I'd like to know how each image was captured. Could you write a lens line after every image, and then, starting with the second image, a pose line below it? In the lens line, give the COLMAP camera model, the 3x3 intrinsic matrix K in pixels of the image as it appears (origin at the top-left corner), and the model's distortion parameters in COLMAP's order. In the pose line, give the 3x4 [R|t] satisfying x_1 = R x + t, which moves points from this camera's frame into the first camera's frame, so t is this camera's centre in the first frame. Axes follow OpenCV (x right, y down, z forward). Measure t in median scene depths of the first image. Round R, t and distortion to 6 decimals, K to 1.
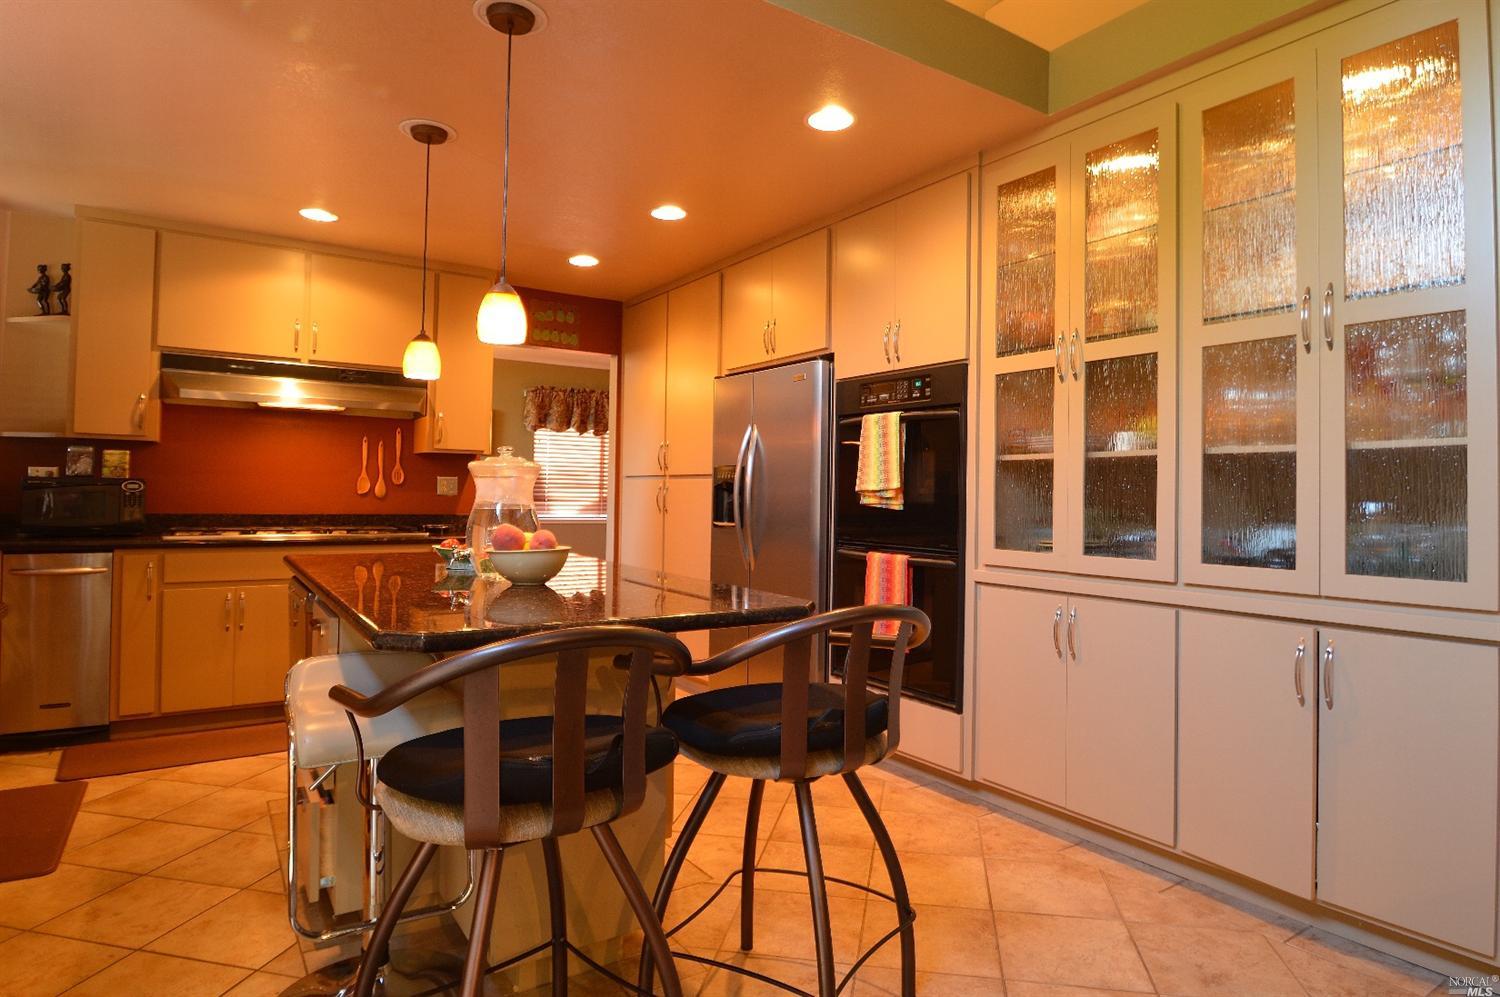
lens RADIAL K [[851.8, 0, 767.8], [0, 851.8, 475.5], [0, 0, 1]] dist [-0.015002, -0.011496]
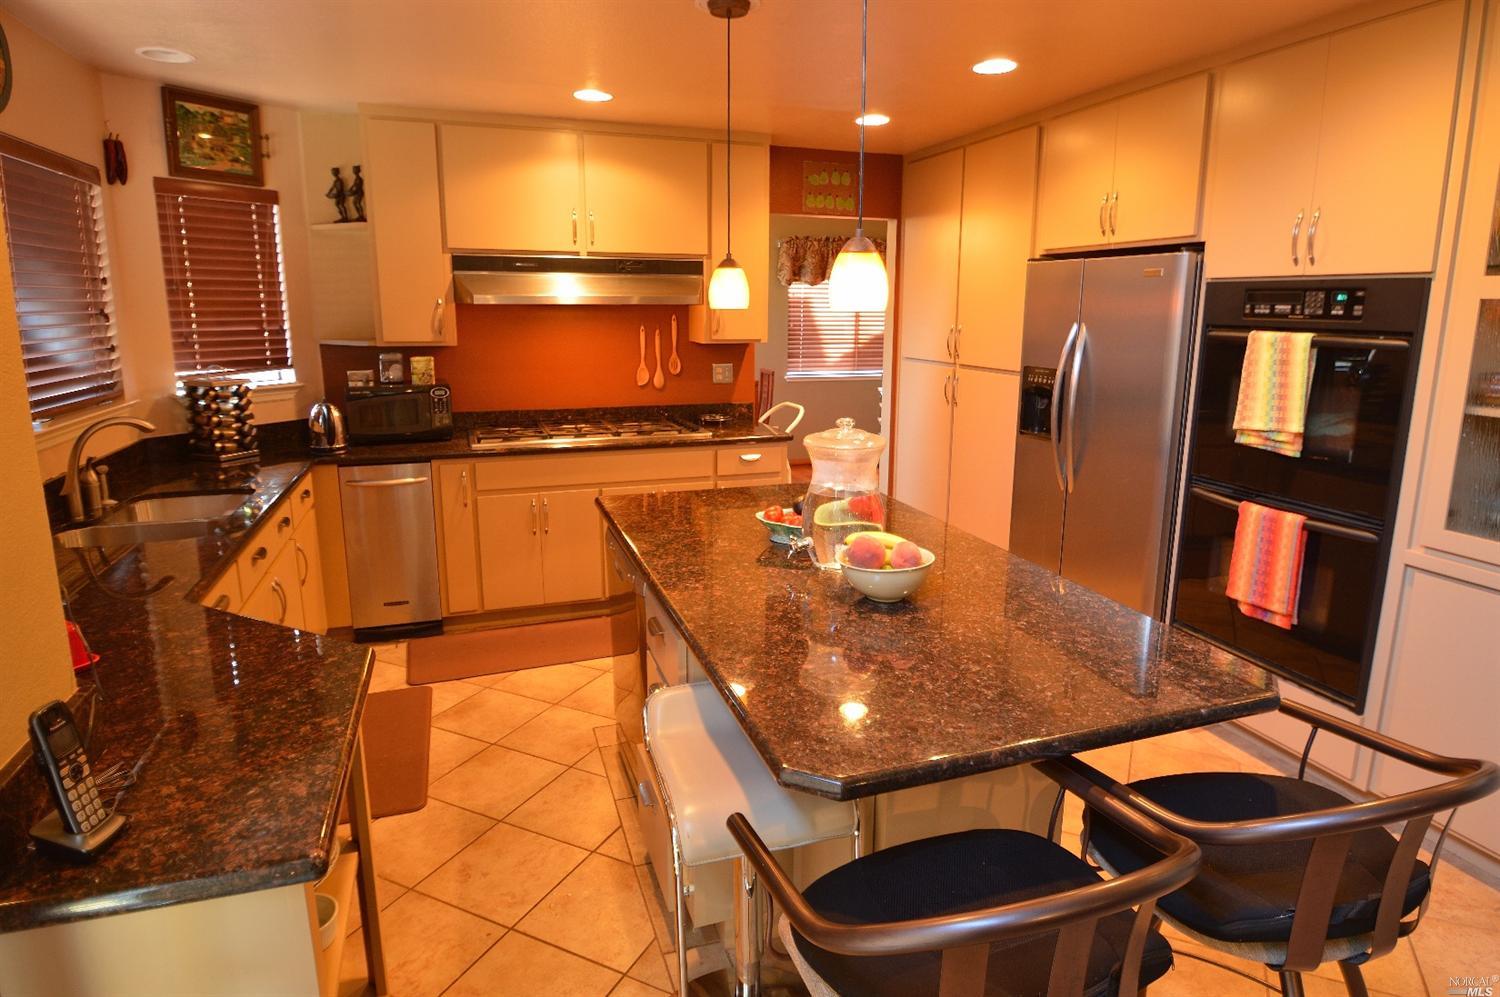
lens RADIAL K [[851.8, 0, 769.7], [0, 851.8, 476.3], [0, 0, 1]] dist [-0.015002, -0.011496]
pose [[0.967721, 0.040719, -0.248713, -0.109141], [0.013837, 0.976789, 0.213758, -0.104525], [0.251644, -0.210300, 0.944695, 0.108706]]
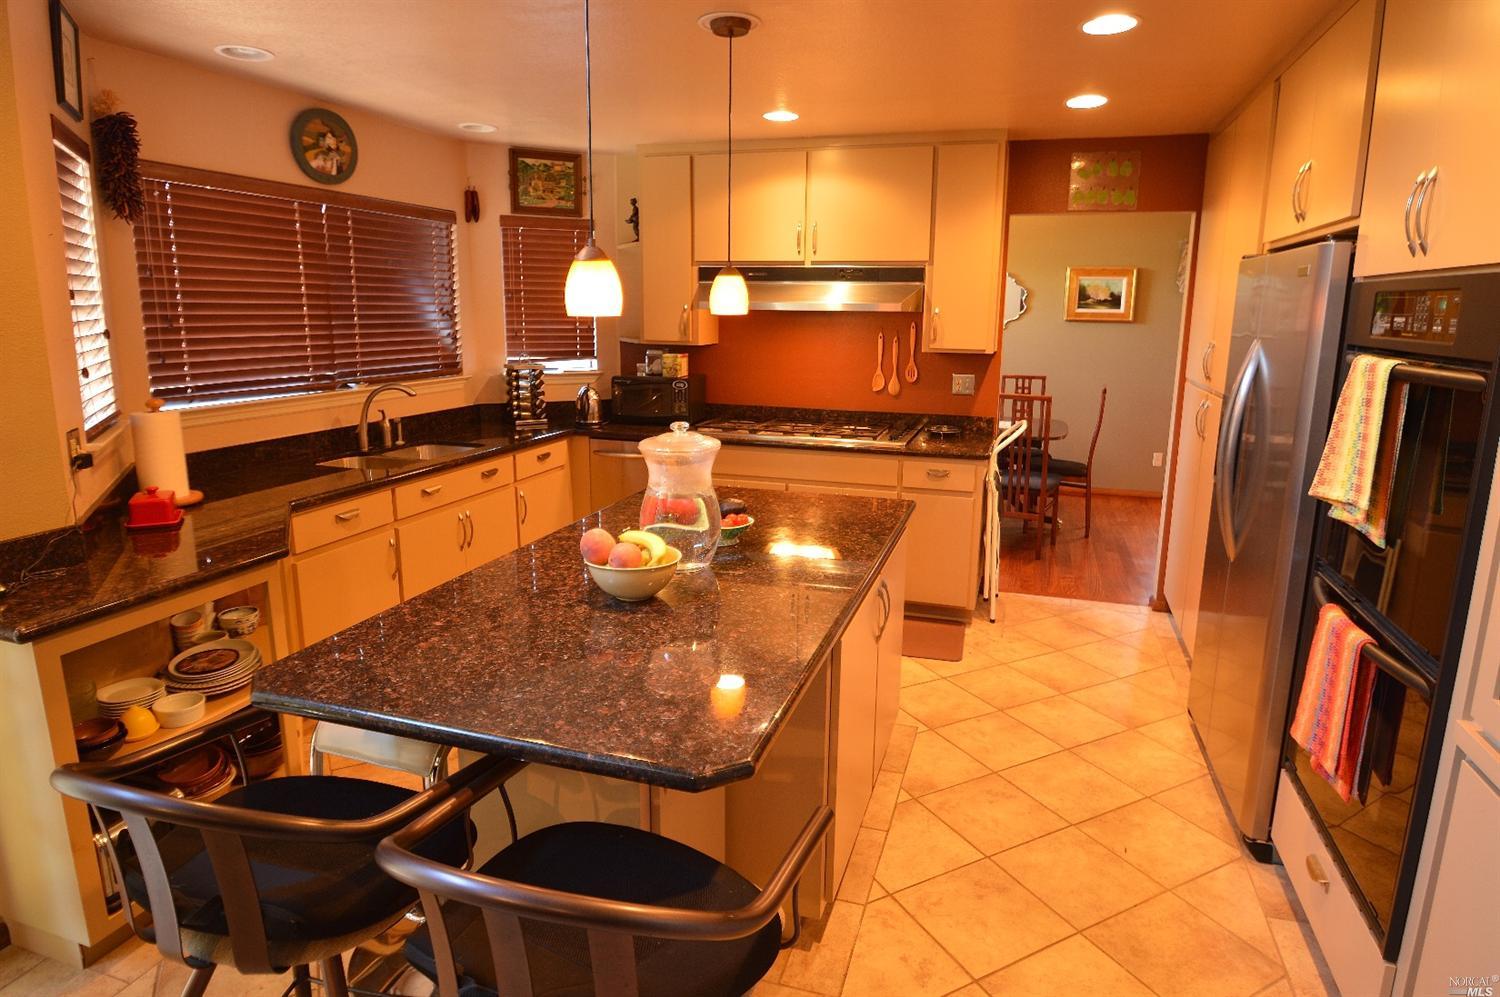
lens RADIAL K [[851.8, 0, 766.7], [0, 851.8, 476.1], [0, 0, 1]] dist [-0.015002, -0.011496]
pose [[0.624463, 0.144133, -0.767640, 0.274429], [0.014507, 0.980516, 0.195903, -0.097160], [0.780920, -0.133470, 0.610205, 0.348239]]
